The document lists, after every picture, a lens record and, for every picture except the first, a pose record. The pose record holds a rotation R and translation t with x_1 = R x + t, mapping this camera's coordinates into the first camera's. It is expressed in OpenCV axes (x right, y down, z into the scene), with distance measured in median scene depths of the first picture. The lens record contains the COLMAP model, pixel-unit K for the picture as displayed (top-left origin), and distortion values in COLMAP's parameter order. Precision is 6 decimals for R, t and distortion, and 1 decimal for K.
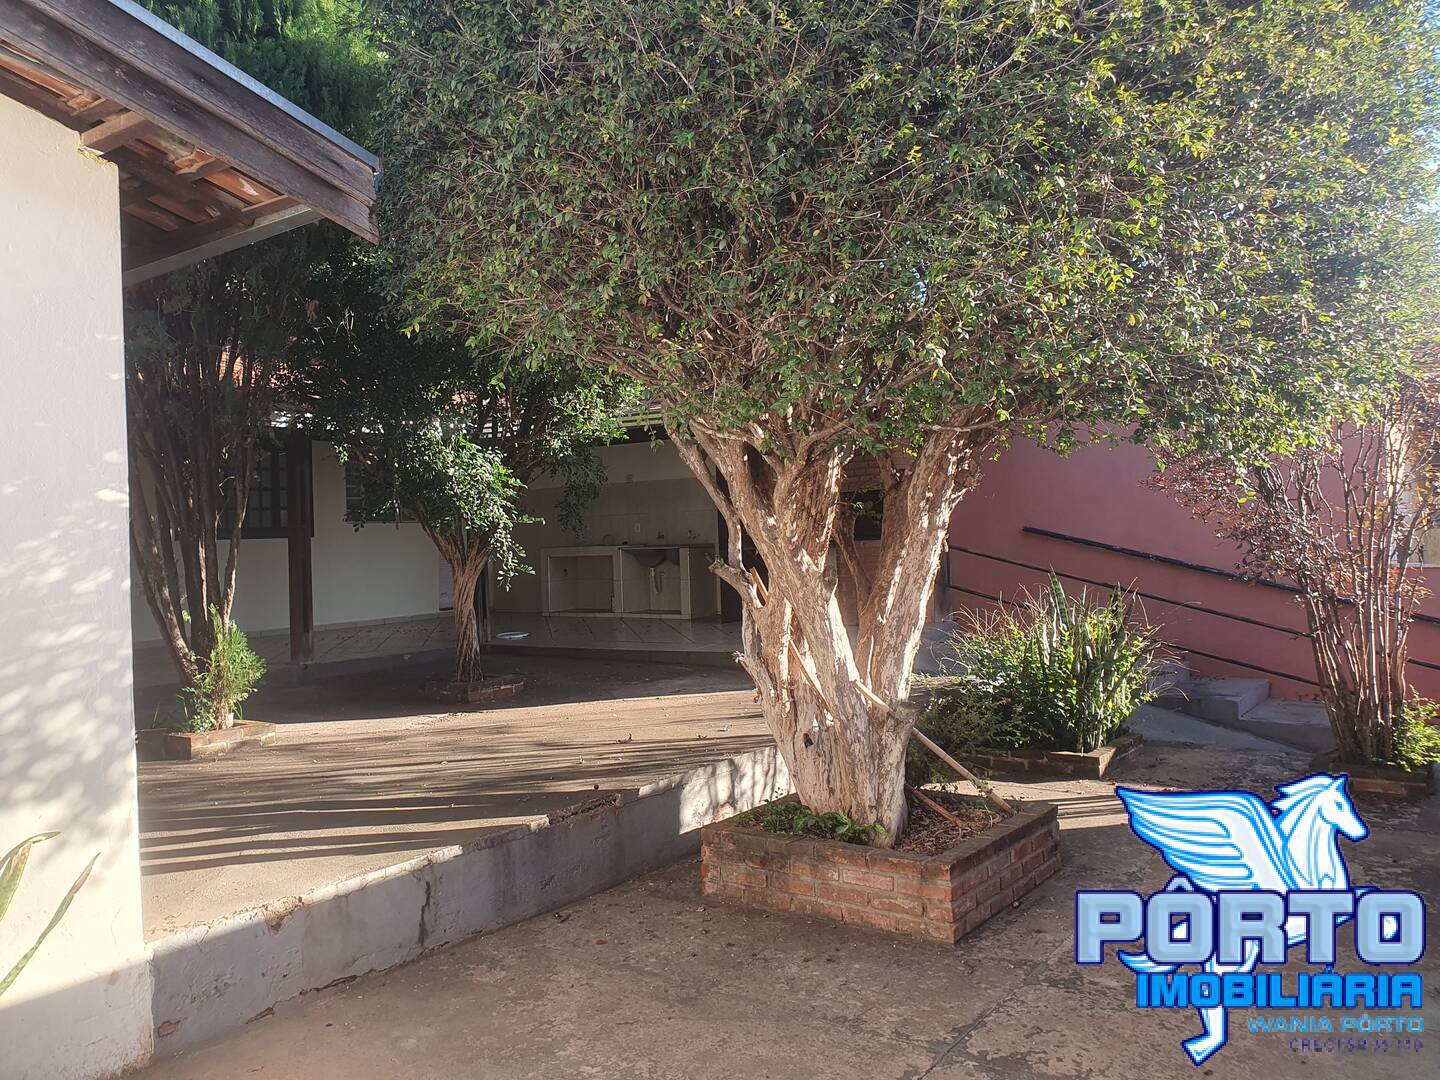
lens RADIAL K [[1126.6, 0, 716.7], [0, 1126.6, 538.3], [0, 0, 1]] dist [0.021999, 0.003104]
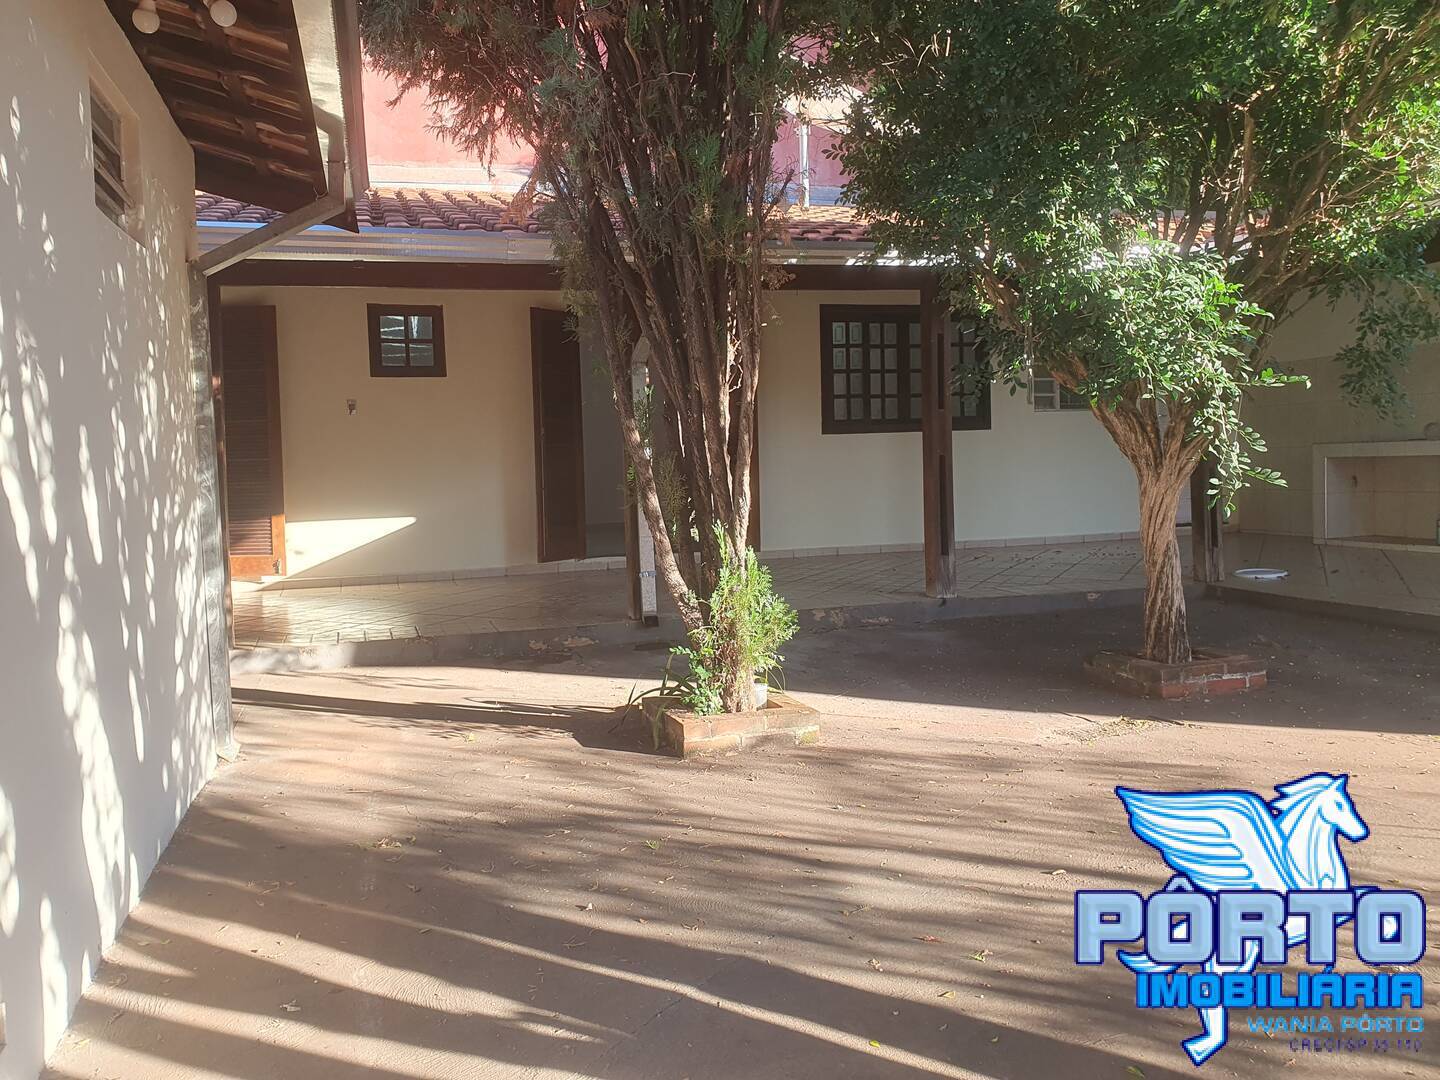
lens RADIAL K [[1126.6, 0, 707.3], [0, 1126.6, 491.7], [0, 0, 1]] dist [0.021999, 0.003104]
pose [[0.794444, 0.031960, -0.606496, -0.057522], [-0.003593, 0.998844, 0.047930, 0.010332], [0.607327, -0.035898, 0.793640, 0.429814]]
